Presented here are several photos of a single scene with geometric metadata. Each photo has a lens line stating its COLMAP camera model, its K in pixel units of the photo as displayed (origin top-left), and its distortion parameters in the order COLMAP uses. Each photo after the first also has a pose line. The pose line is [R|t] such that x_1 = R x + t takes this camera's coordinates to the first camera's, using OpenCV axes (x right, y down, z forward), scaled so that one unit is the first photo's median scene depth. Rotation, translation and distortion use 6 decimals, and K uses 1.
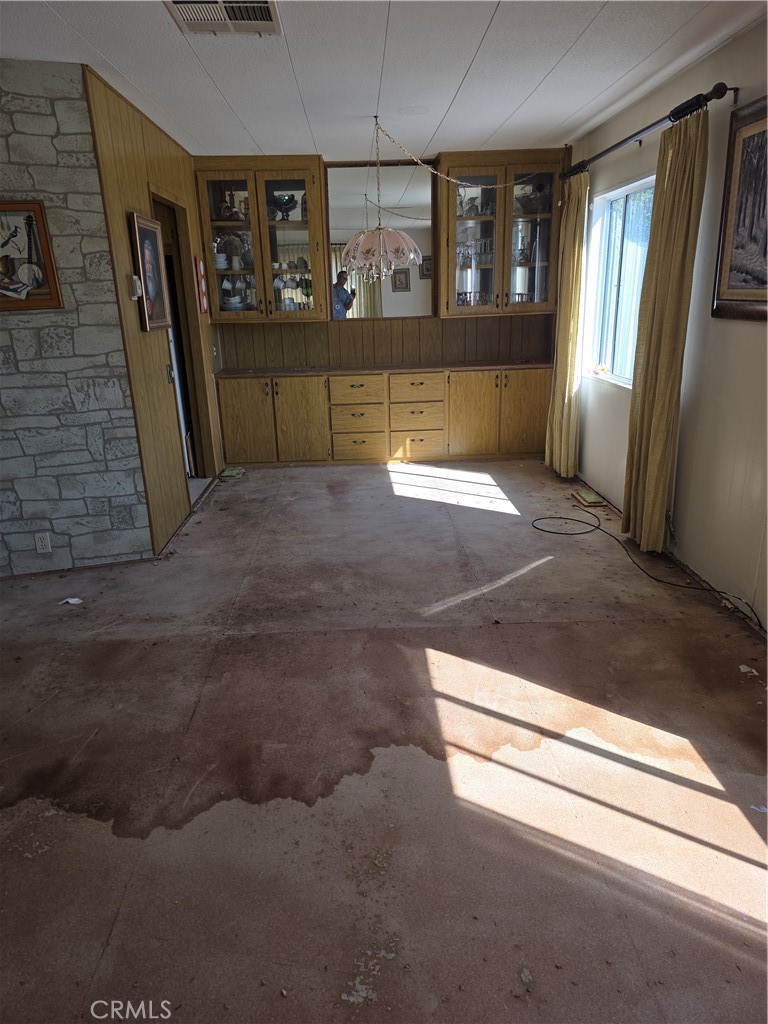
lens RADIAL K [[683.5, 0, 384.0], [0, 683.5, 512.0], [0, 0, 1]] dist [0.065682, -0.057640]
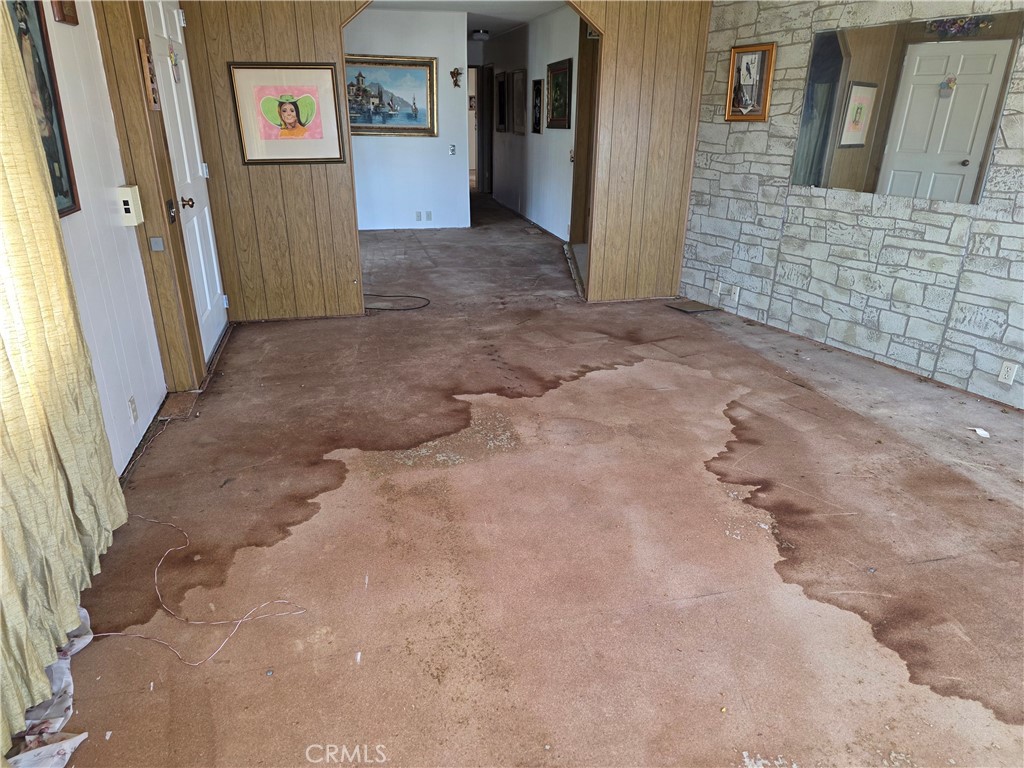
lens RADIAL K [[683.5, 0, 507.3], [0, 683.5, 384.5], [0, 0, 1]] dist [0.065682, -0.057640]
pose [[0.185743, 0.394783, -0.899803, 0.277756], [-0.312849, 0.891844, 0.326711, -0.042626], [0.931464, 0.220819, 0.289161, 0.068737]]
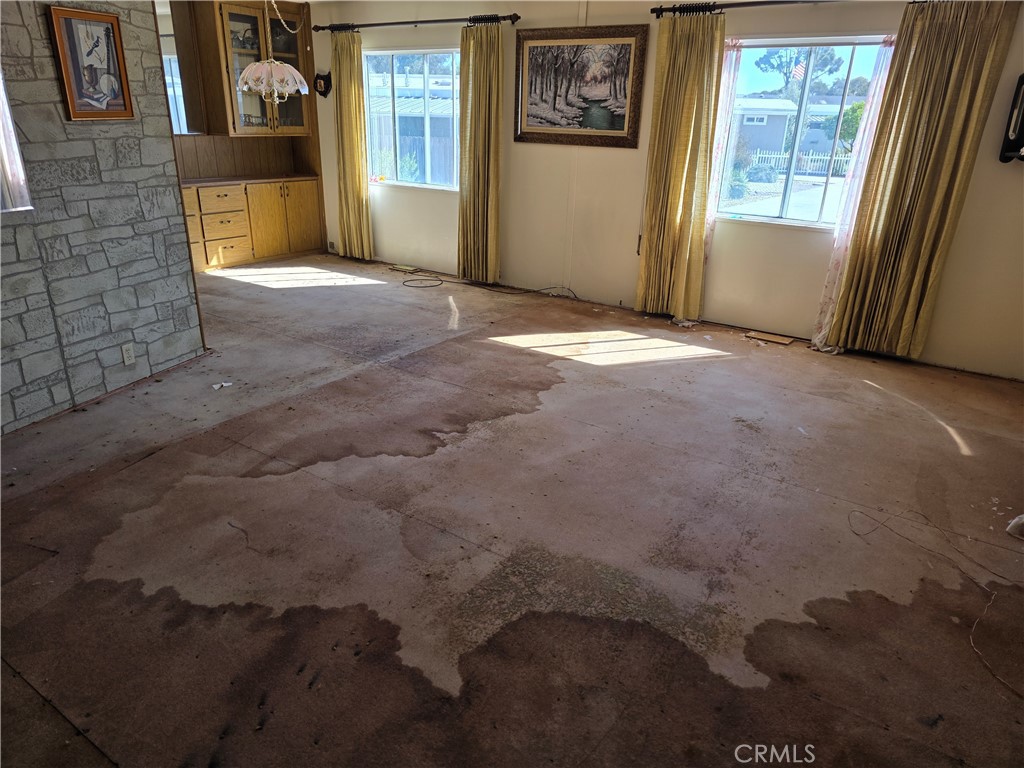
lens RADIAL K [[683.5, 0, 507.3], [0, 683.5, 384.5], [0, 0, 1]] dist [0.065682, -0.057640]
pose [[0.592838, -0.251439, 0.765063, -1.005277], [0.204397, 0.965880, 0.159054, 0.041387], [-0.778951, 0.062083, 0.624003, -0.072649]]
